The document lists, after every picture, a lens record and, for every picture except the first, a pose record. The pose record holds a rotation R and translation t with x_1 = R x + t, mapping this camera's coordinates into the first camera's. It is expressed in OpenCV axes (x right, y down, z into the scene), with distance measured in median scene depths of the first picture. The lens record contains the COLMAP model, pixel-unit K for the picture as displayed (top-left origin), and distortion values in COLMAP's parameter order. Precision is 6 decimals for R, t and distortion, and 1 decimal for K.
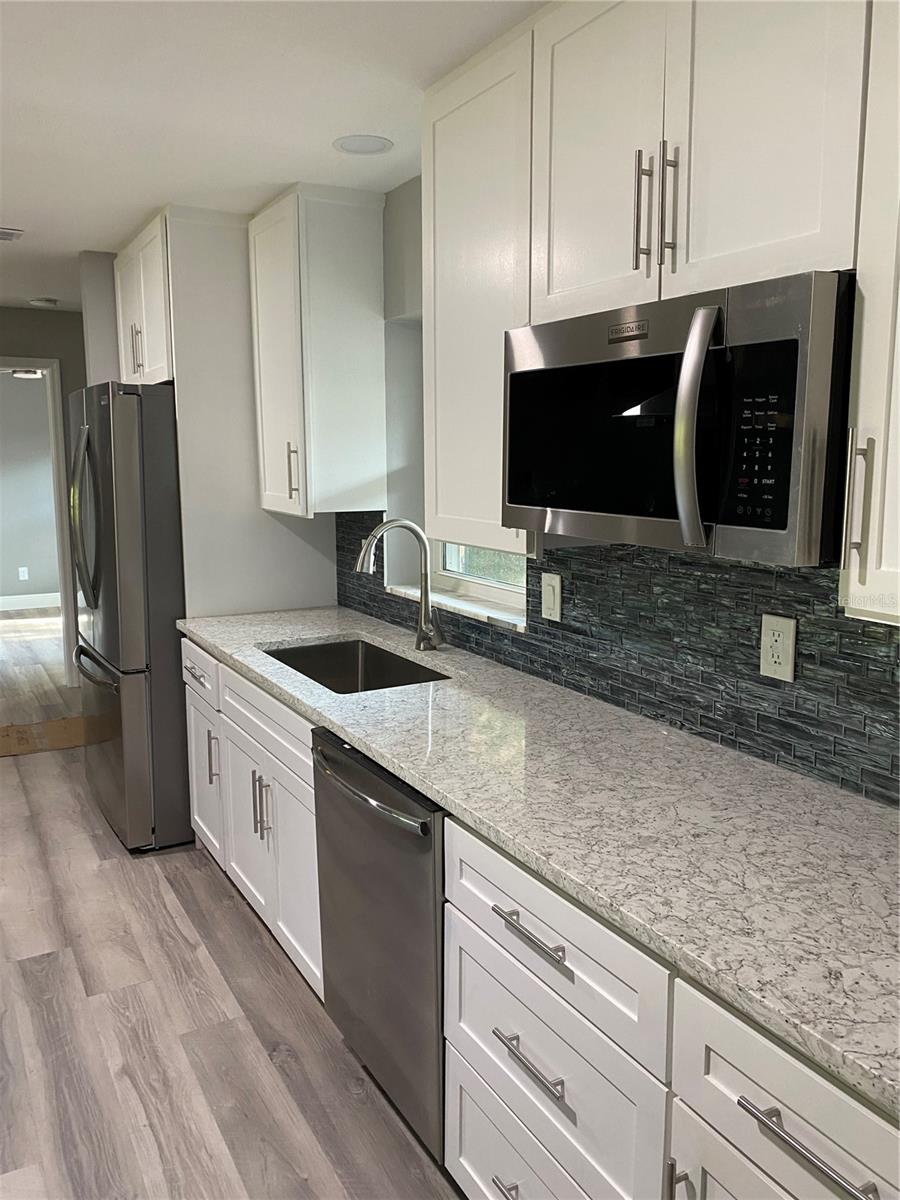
lens RADIAL K [[914.4, 0, 456.7], [0, 914.4, 580.5], [0, 0, 1]] dist [0.015317, -0.037466]
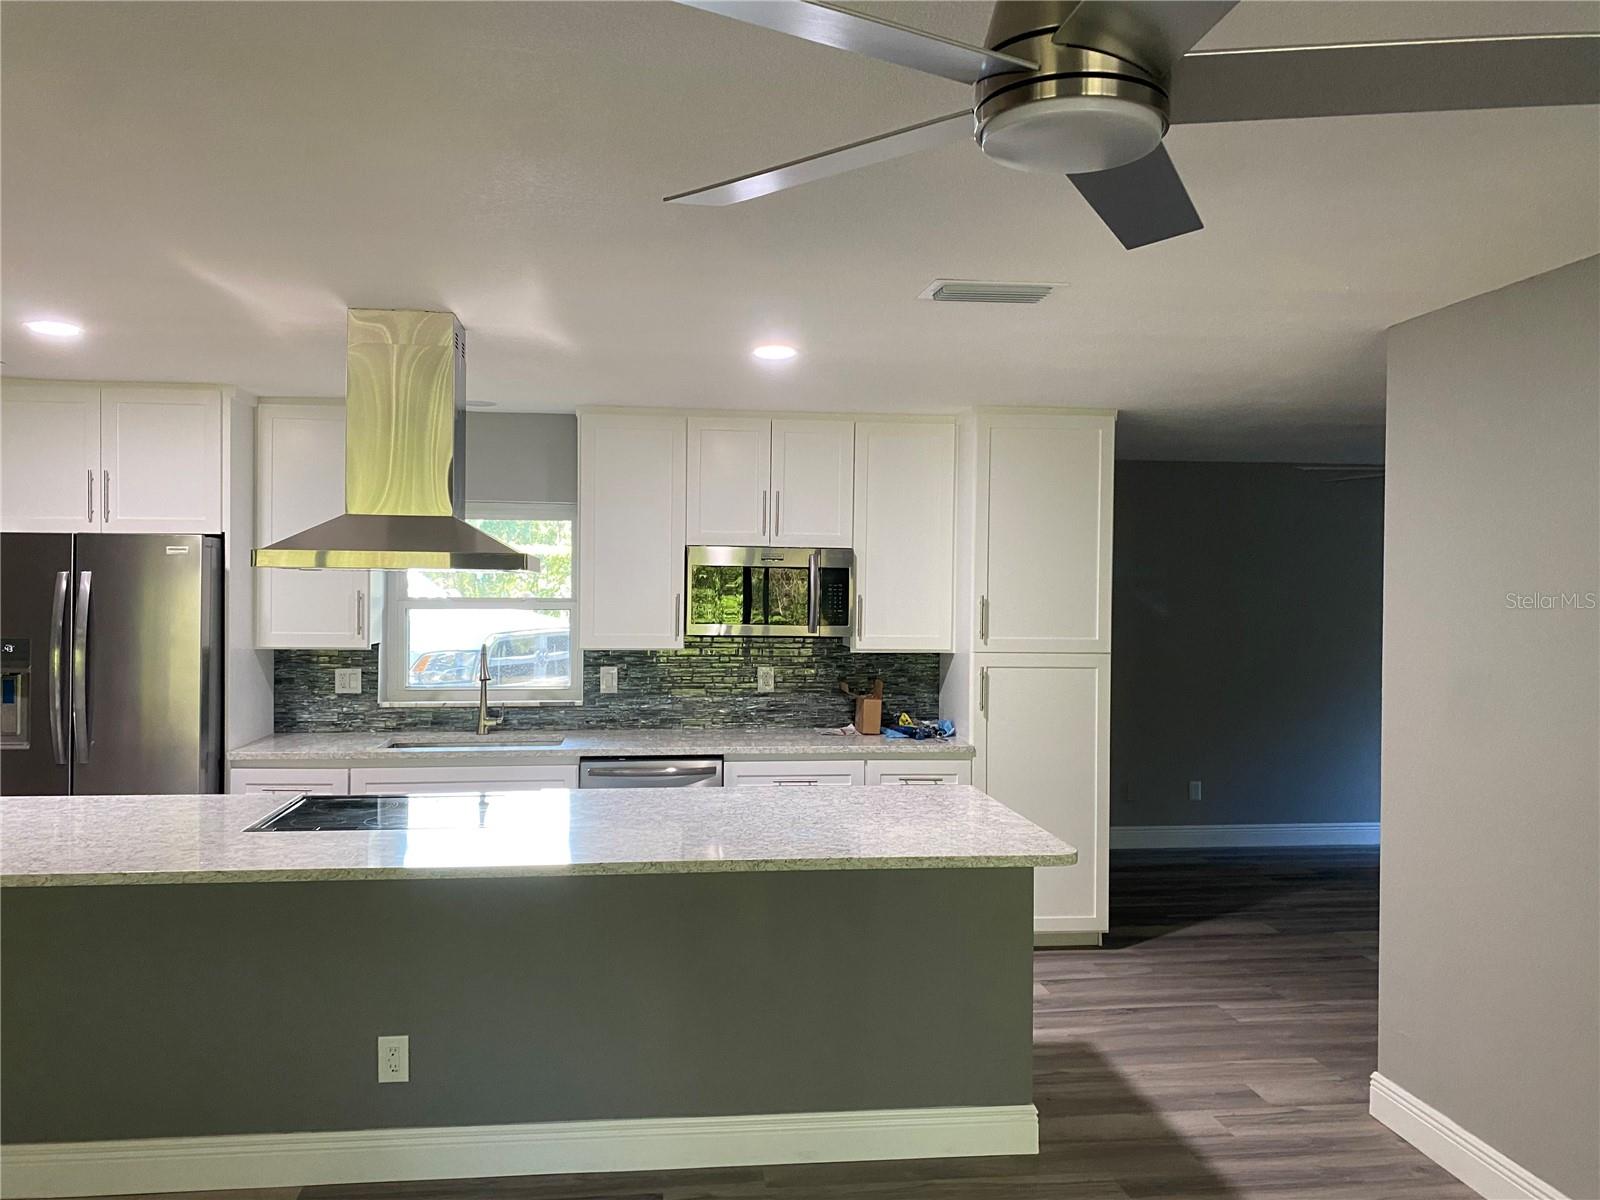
lens RADIAL K [[1219.2, 0, 785.9], [0, 1219.2, 598.7], [0, 0, 1]] dist [0.015317, -0.037466]
pose [[0.411031, -0.014956, 0.911499, -2.118837], [0.120218, 0.992023, -0.037934, -0.007857], [-0.903660, 0.125170, 0.409550, -0.332147]]
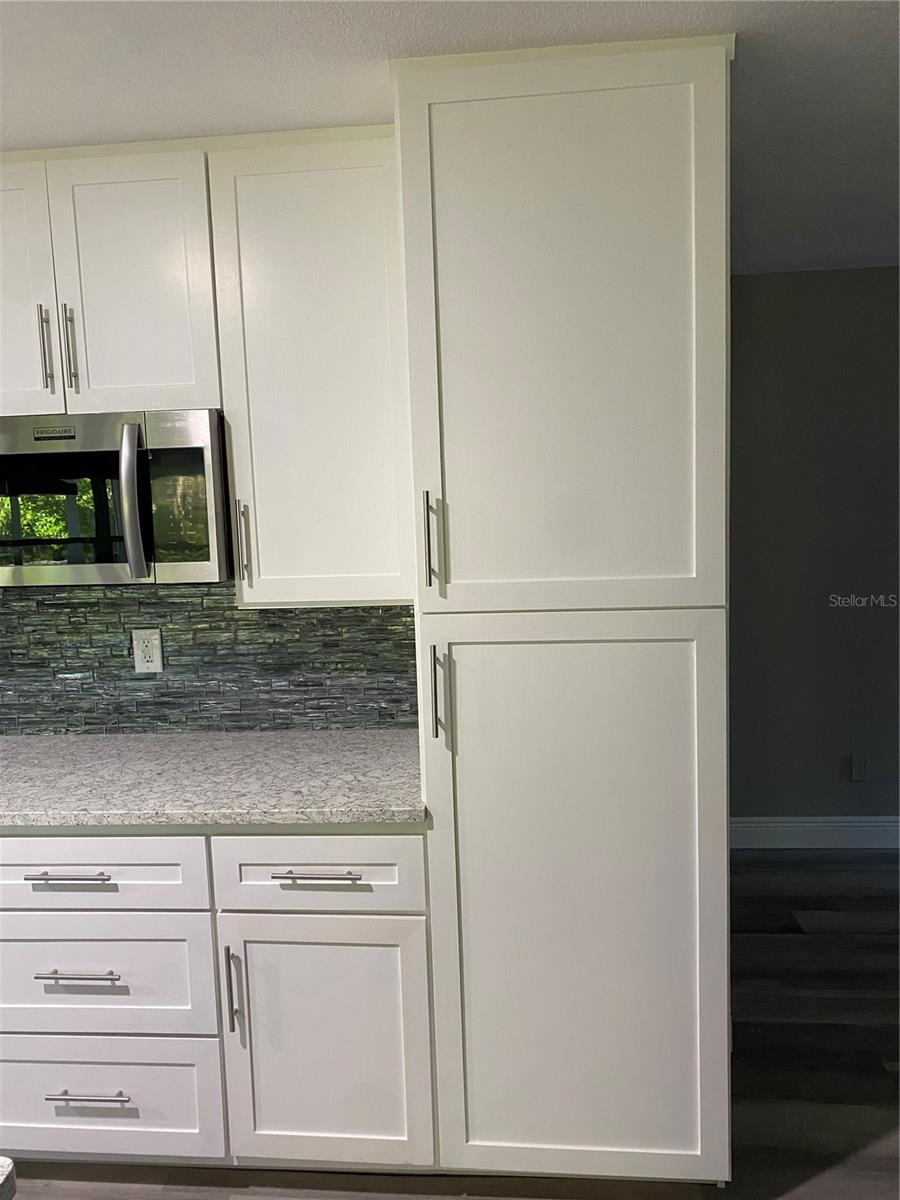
lens RADIAL K [[914.4, 0, 462.9], [0, 914.4, 600.6], [0, 0, 1]] dist [0.015317, -0.037466]
pose [[0.567797, -0.115744, 0.814991, -0.431691], [0.149336, 0.988120, 0.036290, 0.014222], [-0.809509, 0.101102, 0.578337, -0.192283]]
